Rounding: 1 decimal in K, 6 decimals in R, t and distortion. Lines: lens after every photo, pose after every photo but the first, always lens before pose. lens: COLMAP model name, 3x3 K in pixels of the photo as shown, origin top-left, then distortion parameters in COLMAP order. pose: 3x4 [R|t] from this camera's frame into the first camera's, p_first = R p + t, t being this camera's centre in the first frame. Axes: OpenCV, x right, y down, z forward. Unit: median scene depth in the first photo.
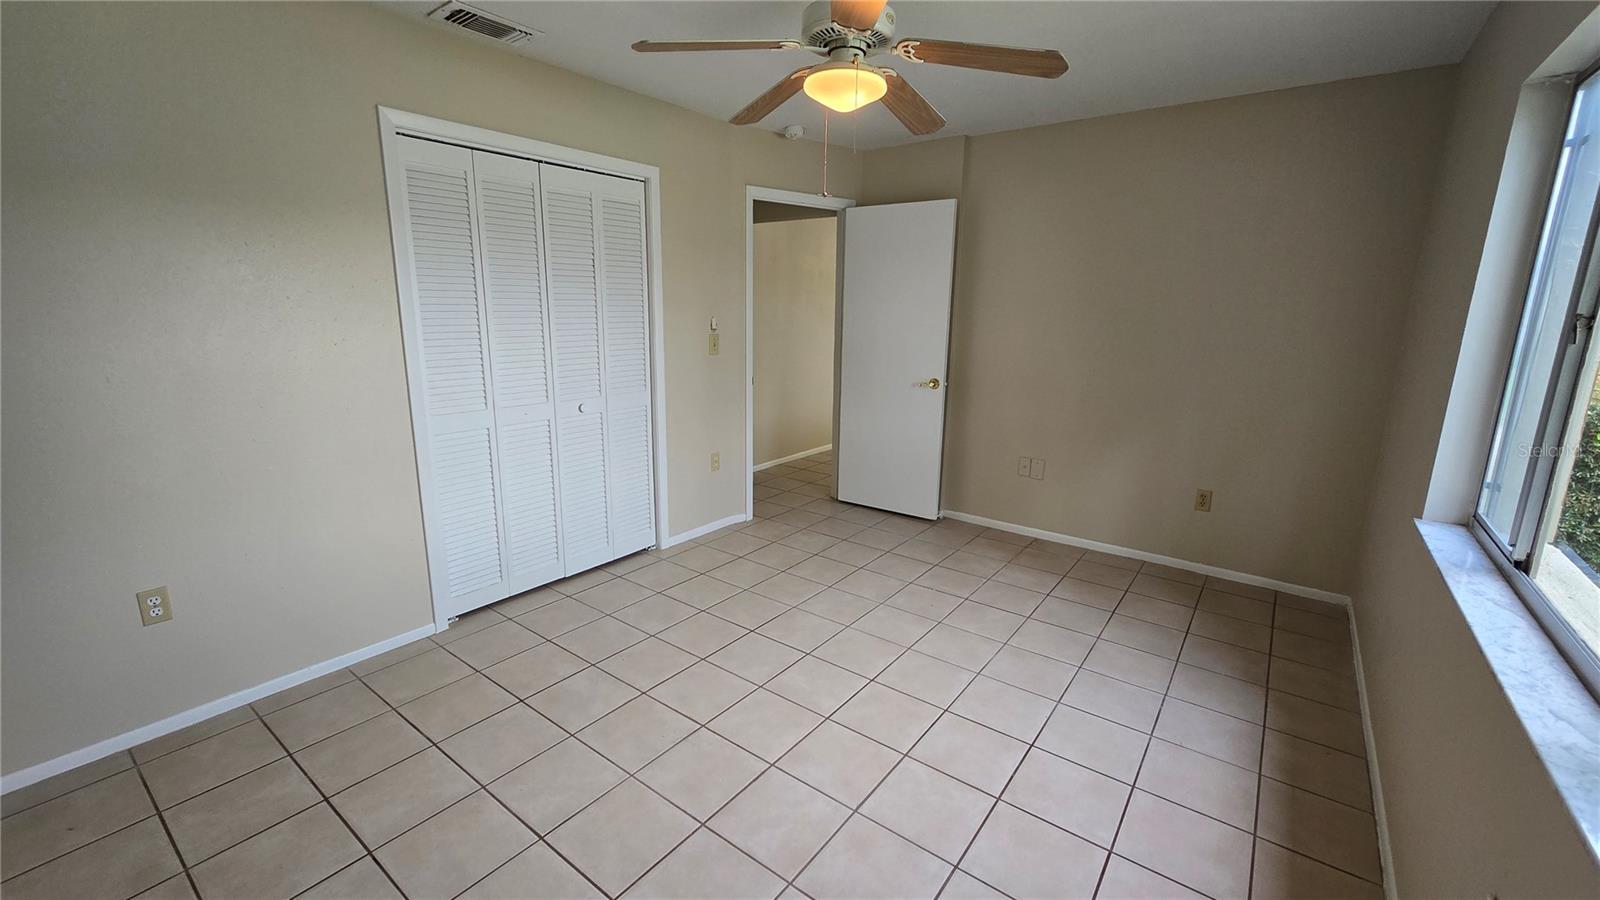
lens RADIAL K [[624.3, 0, 800.0], [0, 624.3, 450.0], [0, 0, 1]] dist [-0.000675, -0.000243]
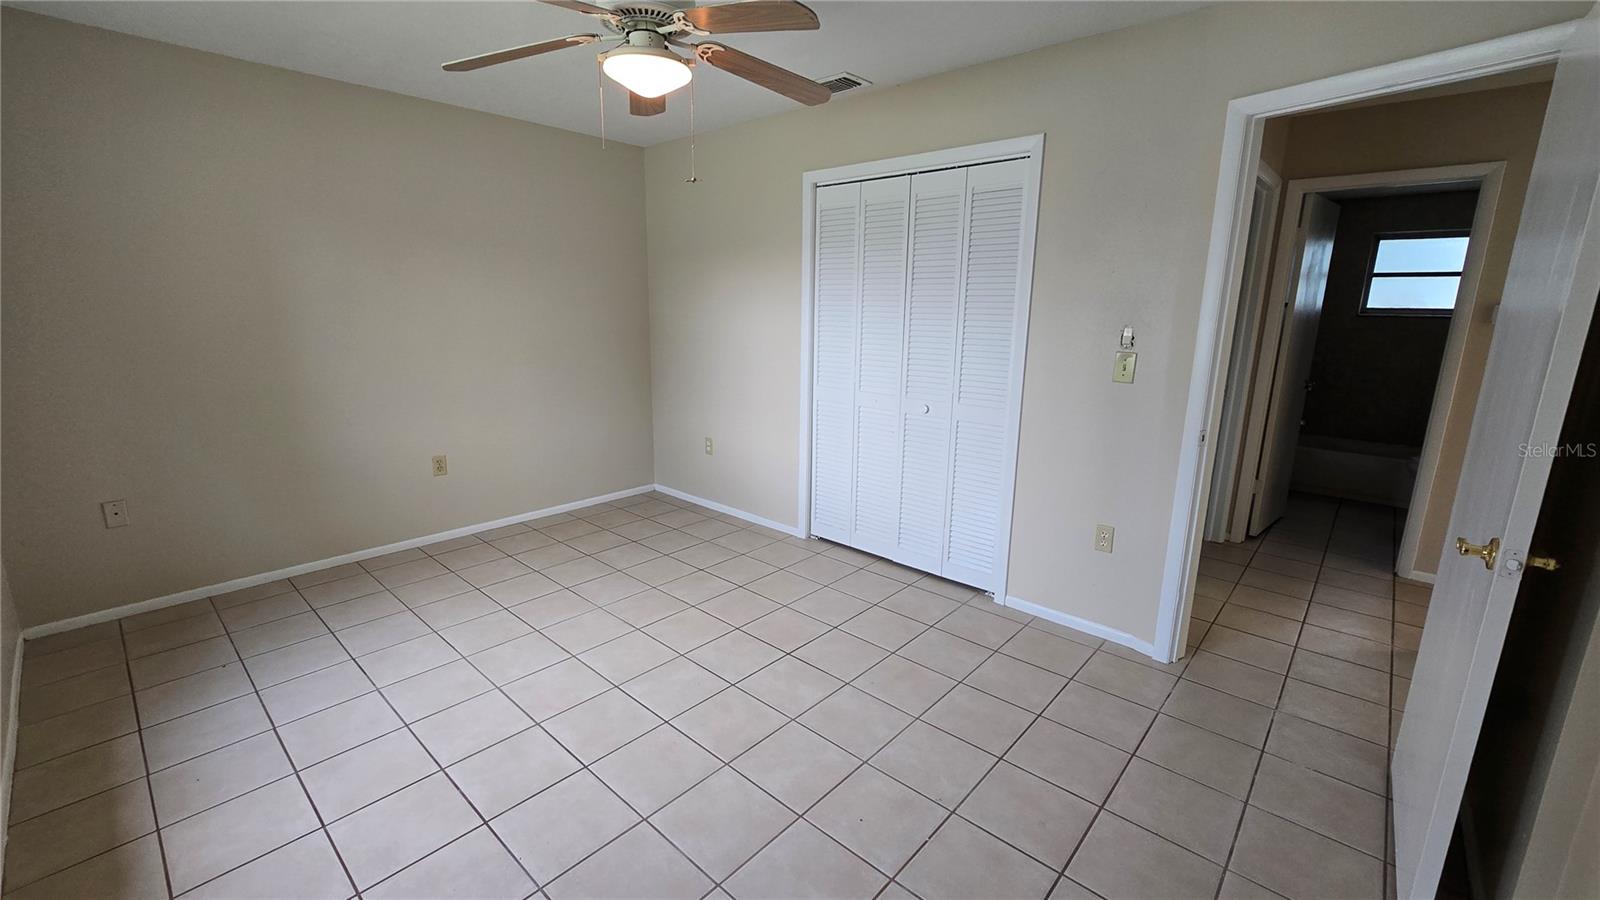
lens RADIAL K [[653.3, 0, 793.6], [0, 653.3, 445.2], [0, 0, 1]] dist [-0.000428, -0.000091]
pose [[-0.068848, 0.202154, -0.976931, 0.770455], [-0.240246, 0.947076, 0.212907, -0.201603], [0.968267, 0.249362, -0.016638, 0.905587]]
